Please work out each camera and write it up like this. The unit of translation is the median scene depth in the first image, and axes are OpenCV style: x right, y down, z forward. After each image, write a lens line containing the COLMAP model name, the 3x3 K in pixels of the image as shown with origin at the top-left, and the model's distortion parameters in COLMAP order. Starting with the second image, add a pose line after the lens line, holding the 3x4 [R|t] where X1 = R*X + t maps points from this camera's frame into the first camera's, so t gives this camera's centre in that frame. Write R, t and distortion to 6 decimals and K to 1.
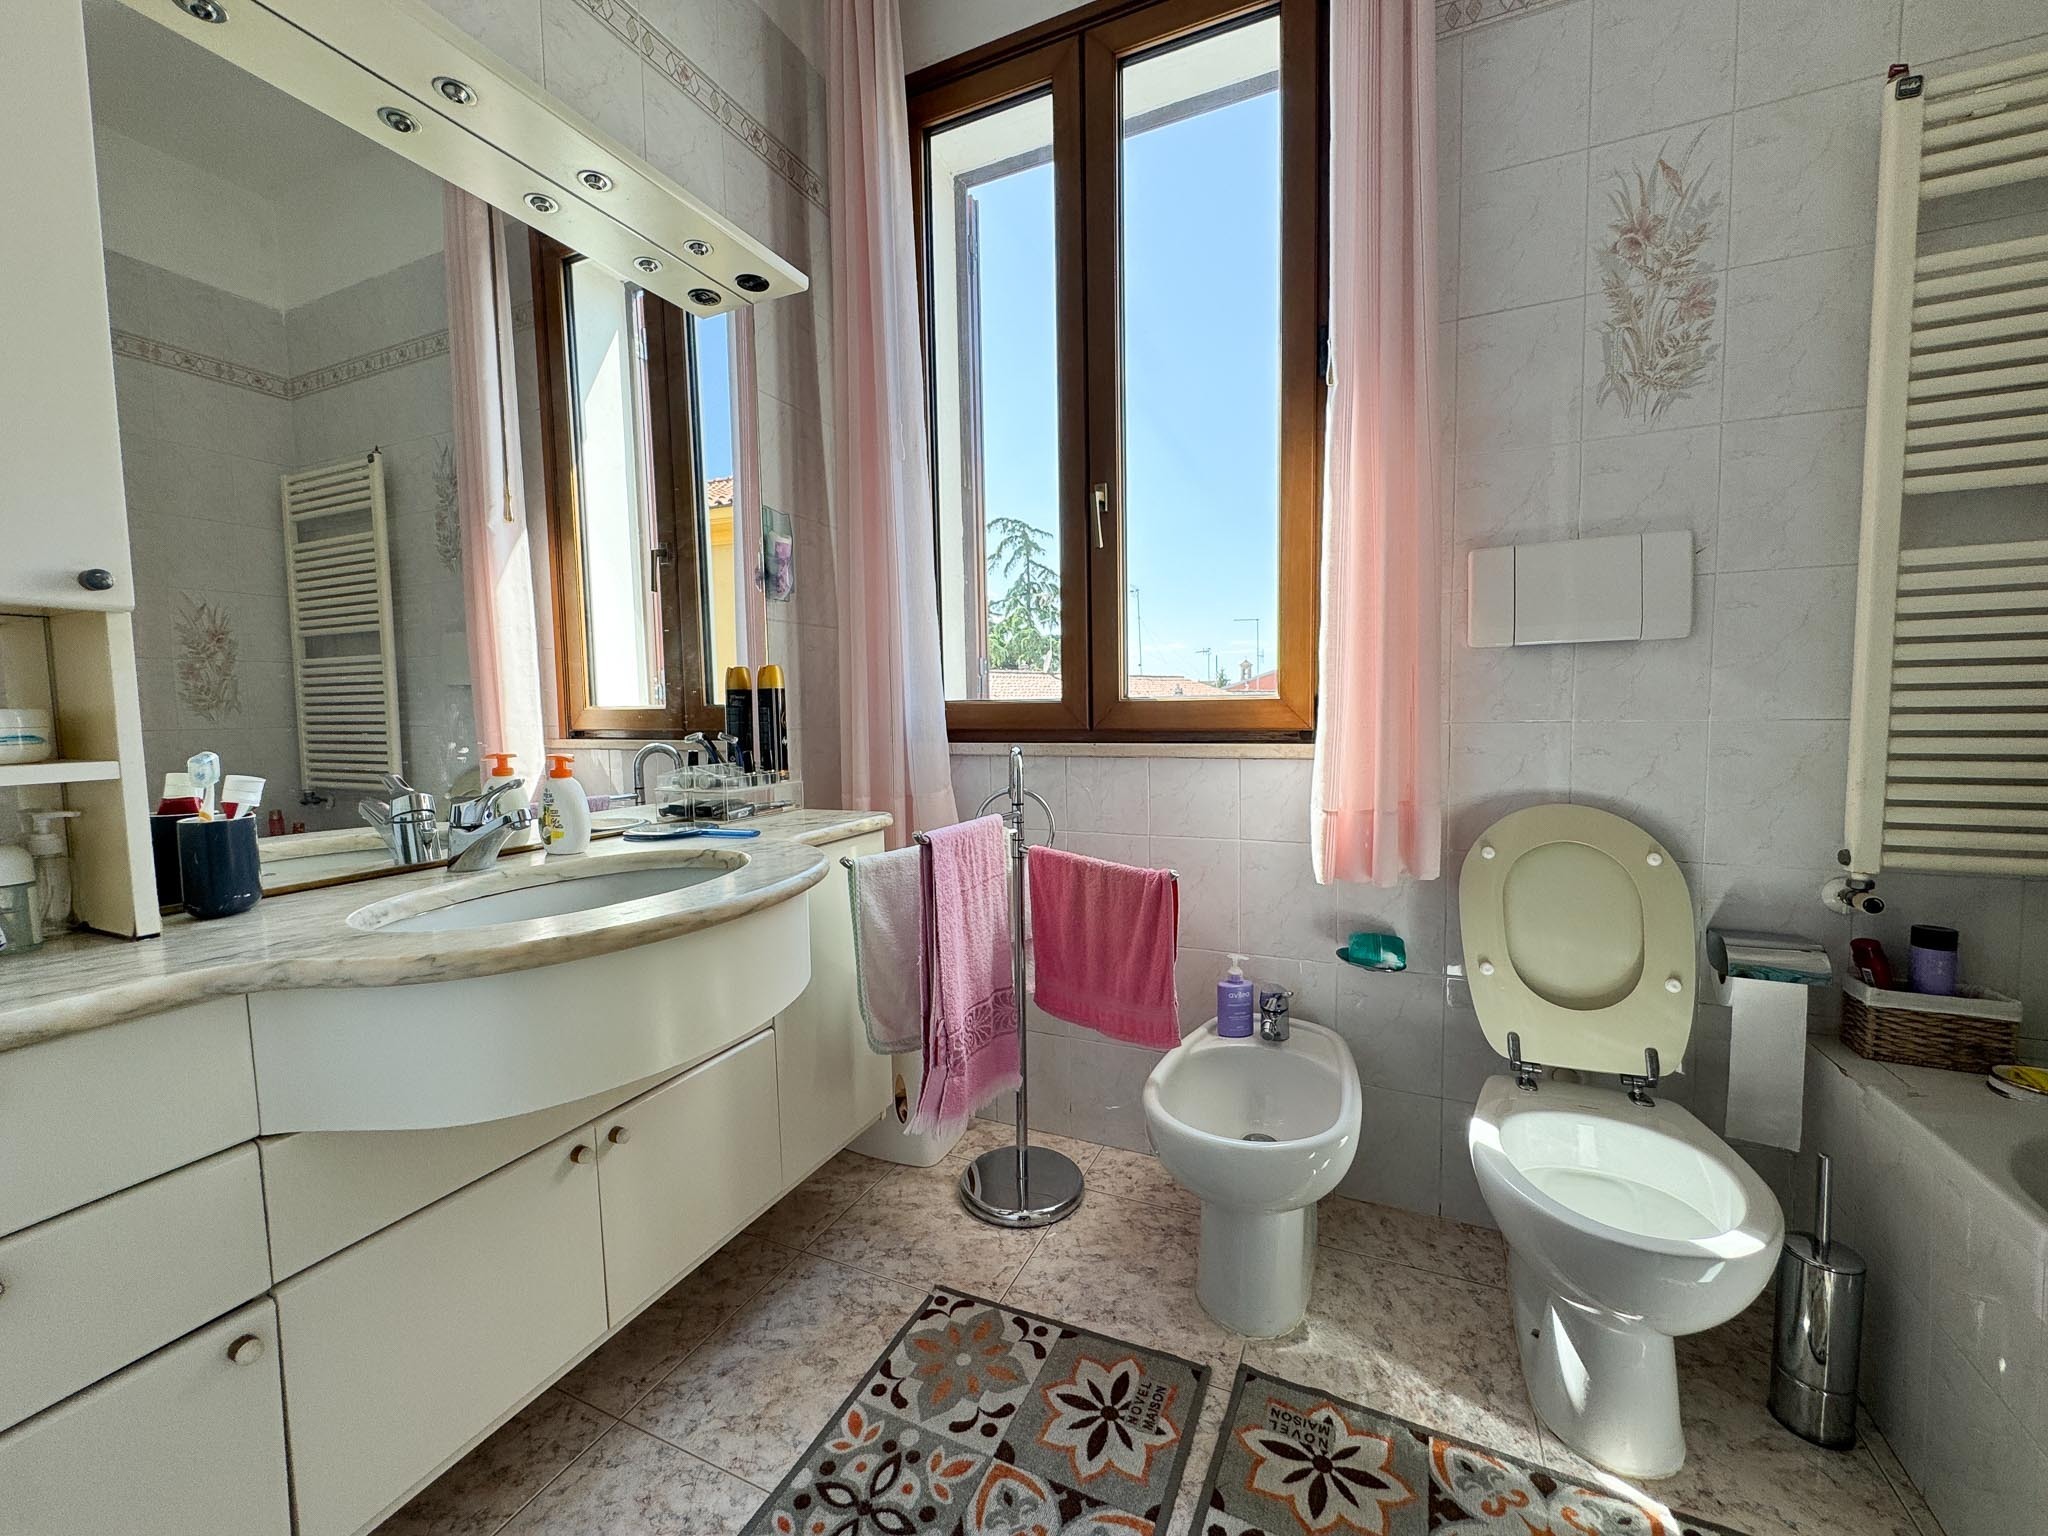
lens RADIAL K [[820.0, 0, 1023.7], [0, 820.0, 765.1], [0, 0, 1]] dist [-0.001928, -0.000101]
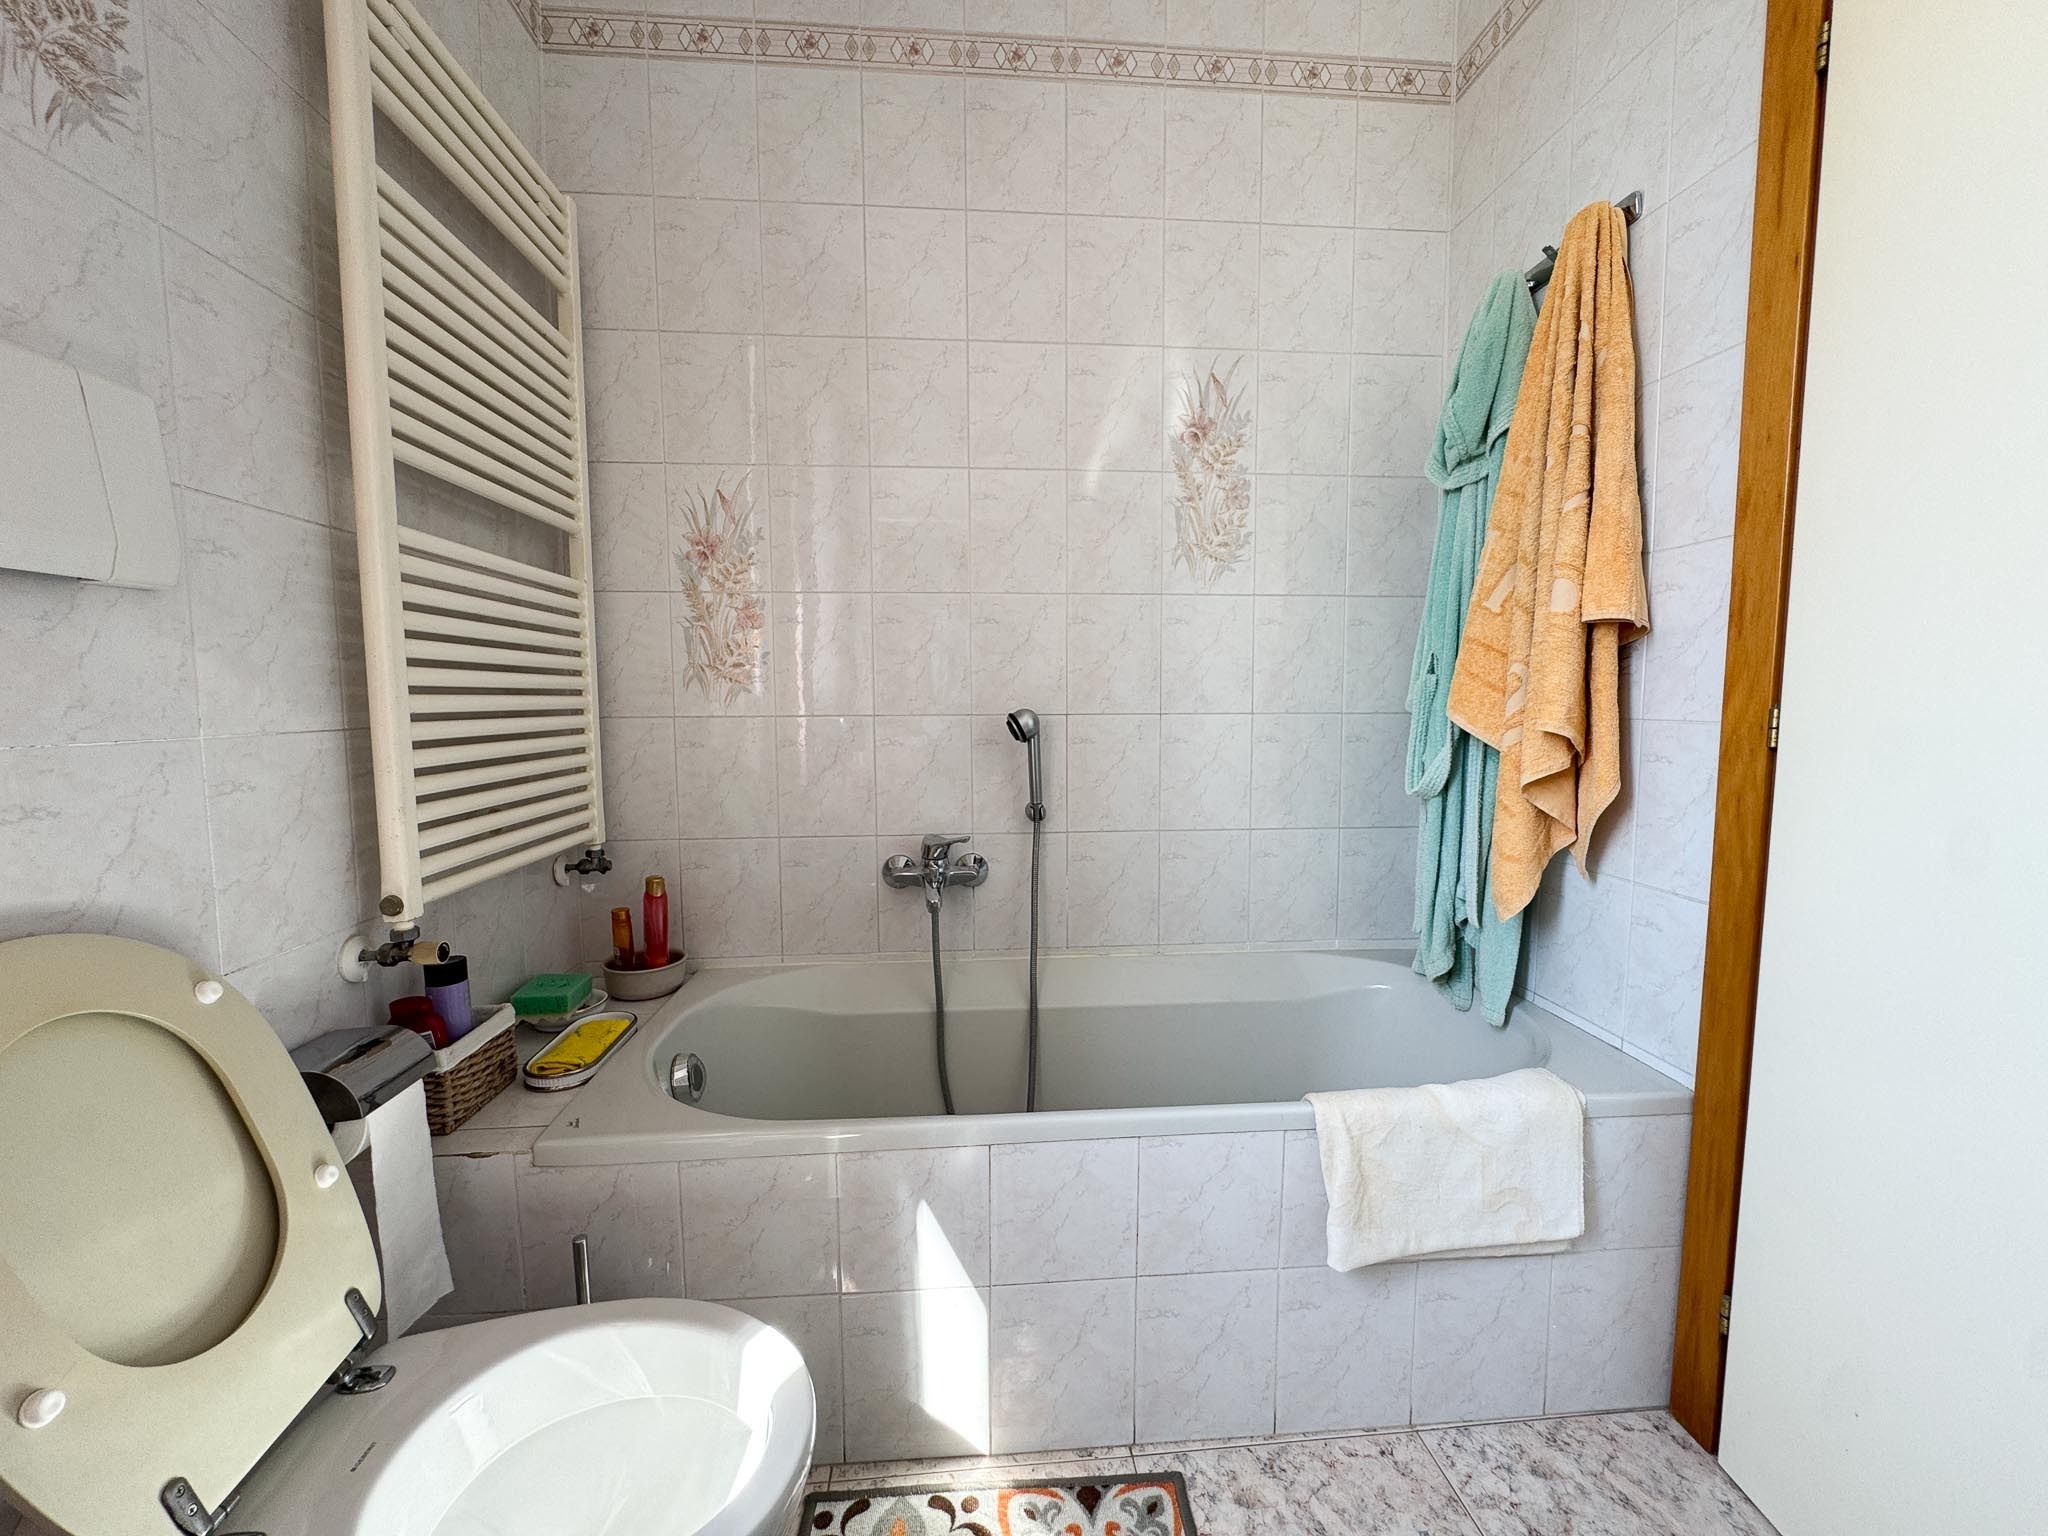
lens RADIAL K [[820.0, 0, 1023.7], [0, 820.0, 765.1], [0, 0, 1]] dist [-0.001928, -0.000101]
pose [[-0.486674, -0.056371, 0.871763, 0.036842], [0.070356, 0.992145, 0.103433, -0.060038], [-0.870746, 0.111672, -0.478885, 0.845626]]
